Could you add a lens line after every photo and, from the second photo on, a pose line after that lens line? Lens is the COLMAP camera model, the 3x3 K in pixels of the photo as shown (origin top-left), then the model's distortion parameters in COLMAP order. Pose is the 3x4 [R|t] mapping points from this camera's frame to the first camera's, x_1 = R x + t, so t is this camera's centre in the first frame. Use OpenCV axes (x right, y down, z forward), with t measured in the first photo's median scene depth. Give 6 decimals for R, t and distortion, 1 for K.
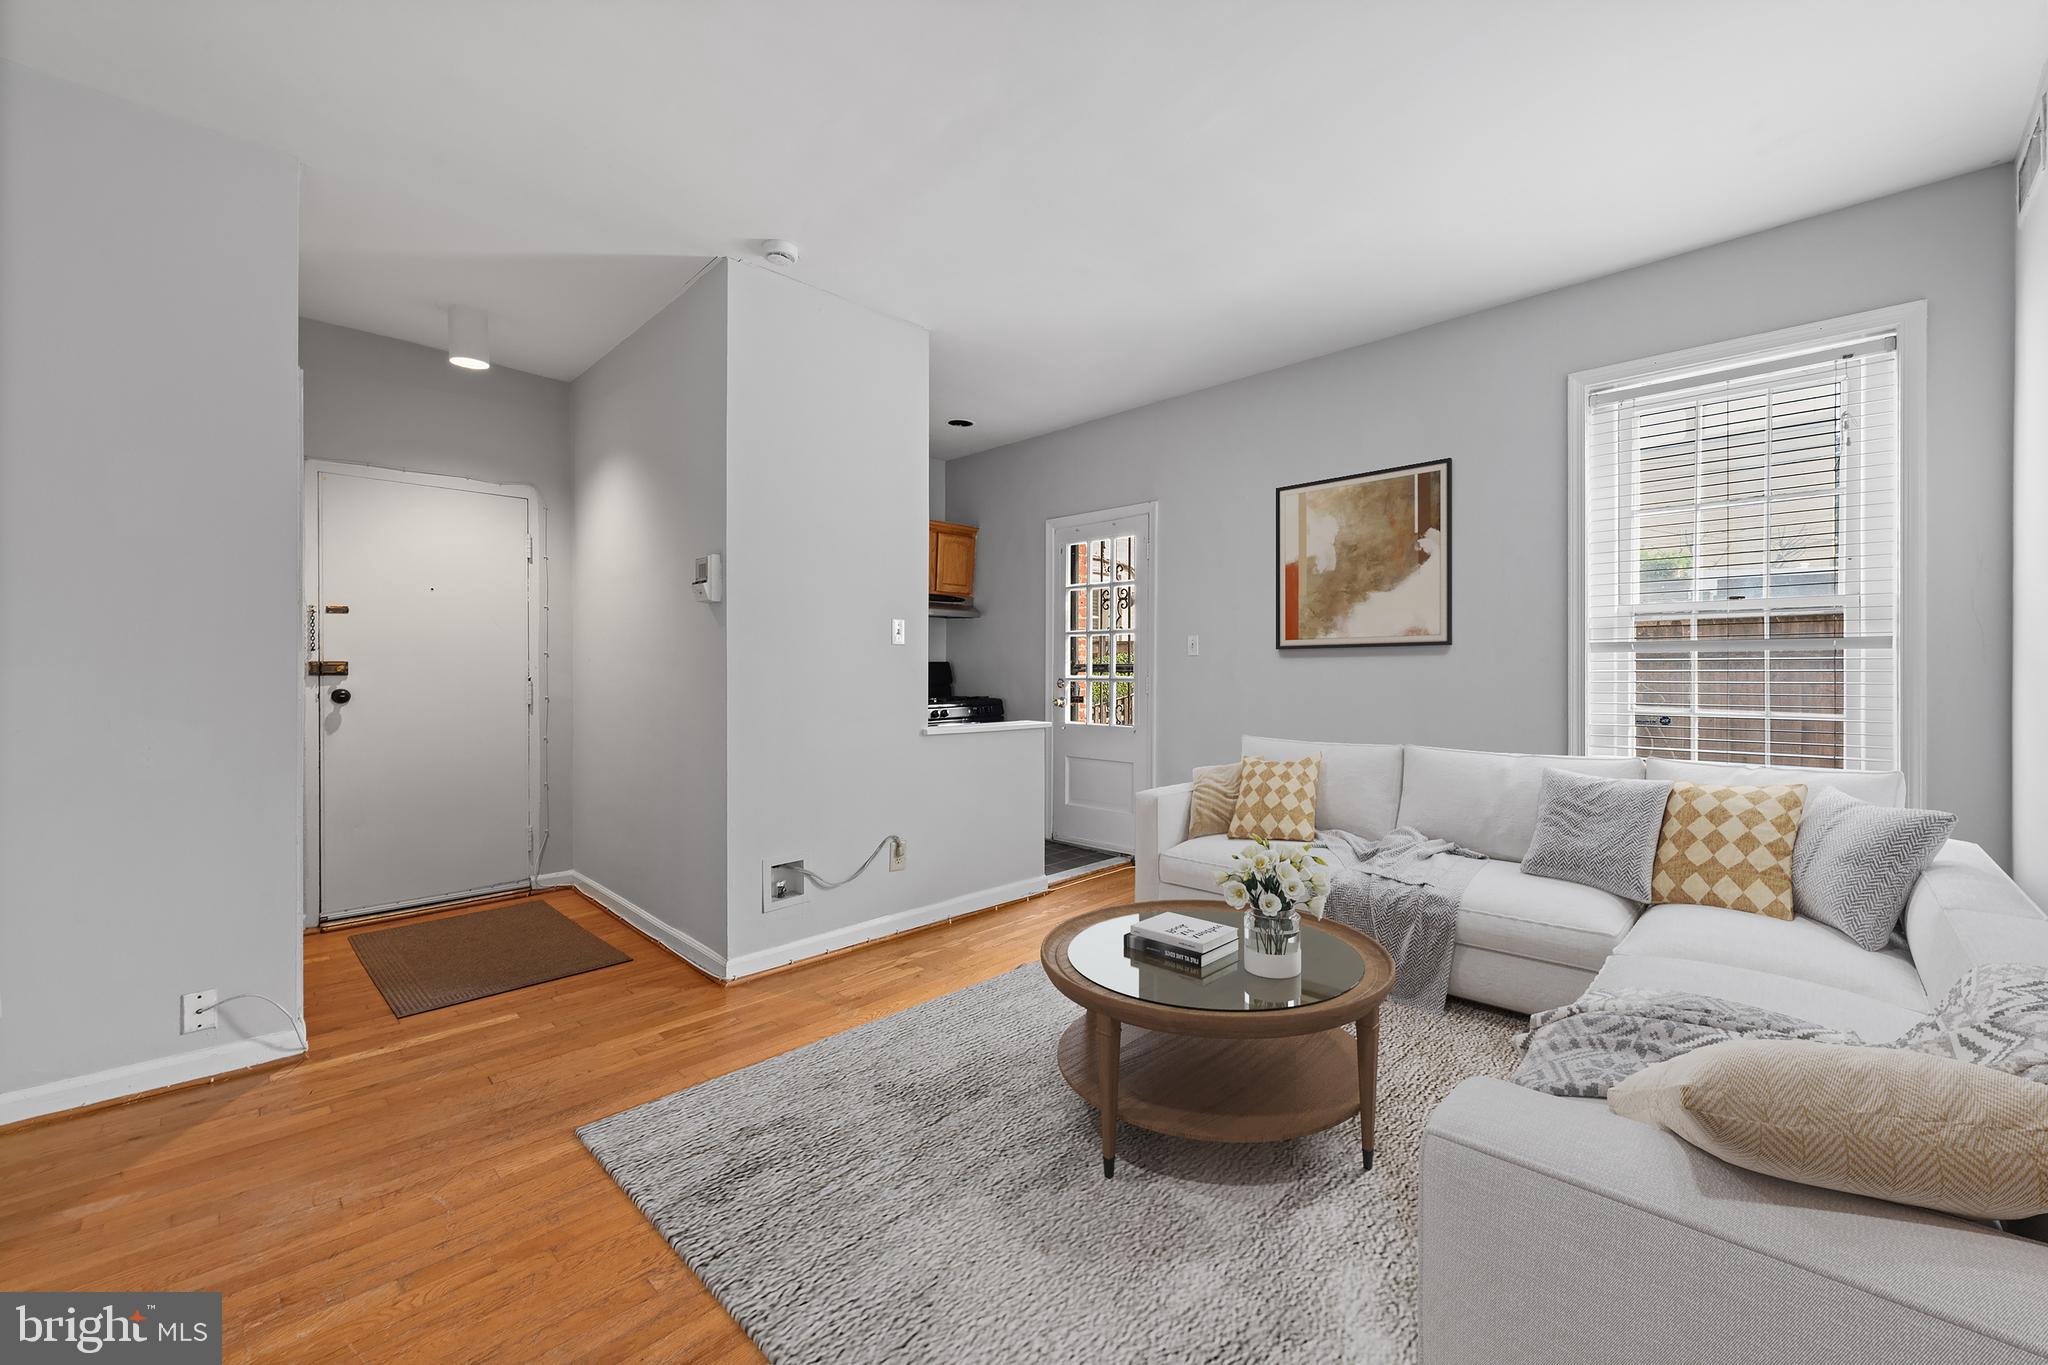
lens RADIAL K [[806.2, 0, 1040.5], [0, 806.2, 661.5], [0, 0, 1]] dist [-0.000483, -0.002258]
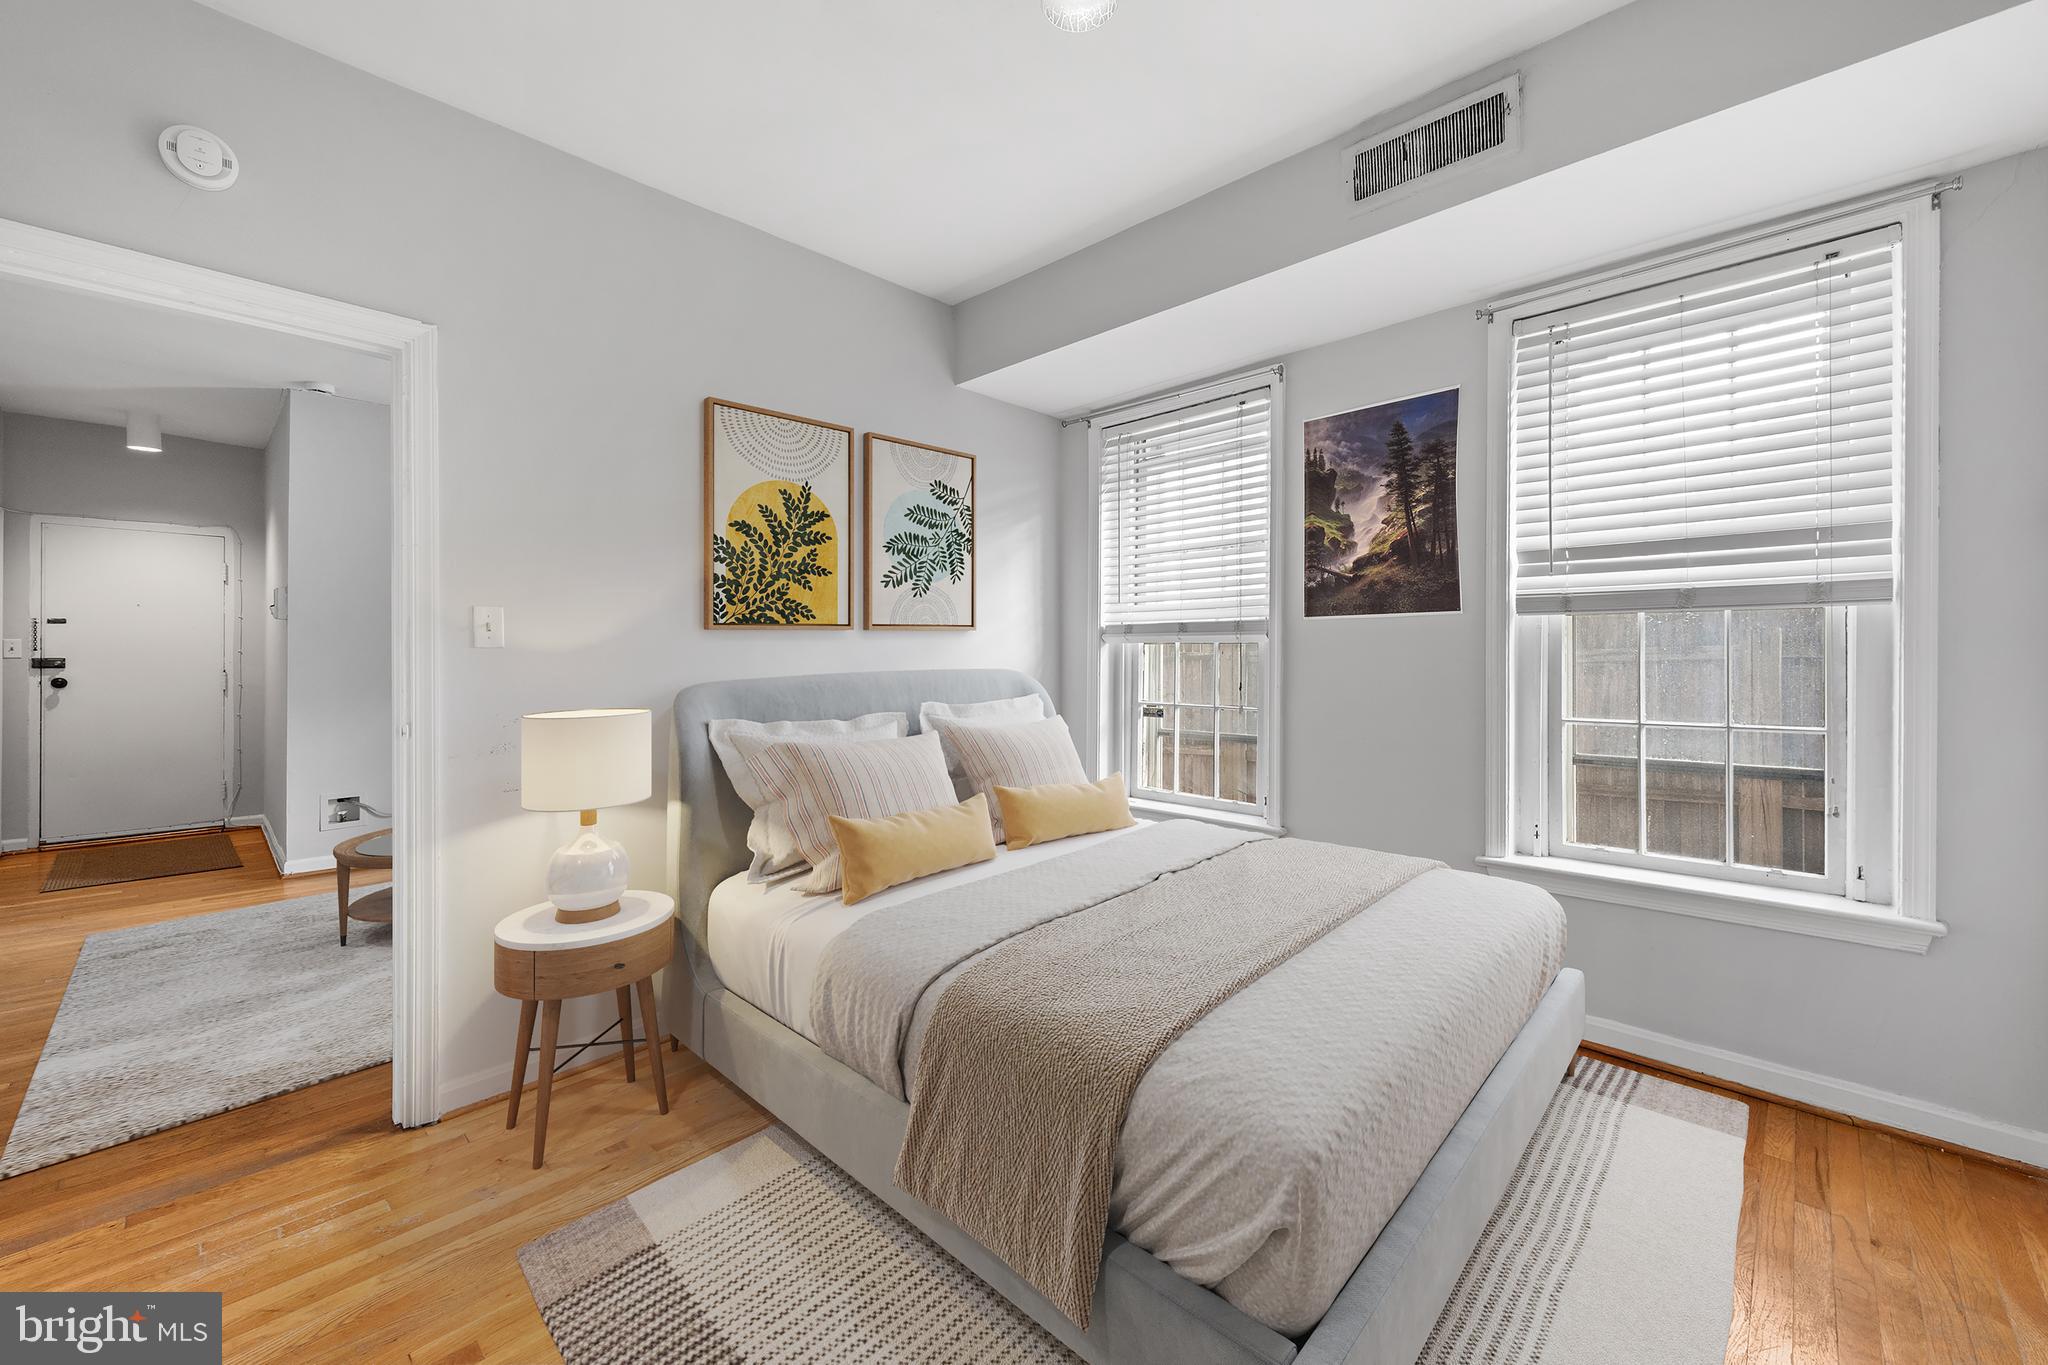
lens RADIAL K [[806.2, 0, 1032.9], [0, 806.2, 655.7], [0, 0, 1]] dist [-0.000483, -0.002258]
pose [[0.999983, 0.000099, 0.005899, 0.816118], [-0.000071, 0.999989, -0.004773, 0.002534], [-0.005900, 0.004773, 0.999971, -0.401647]]
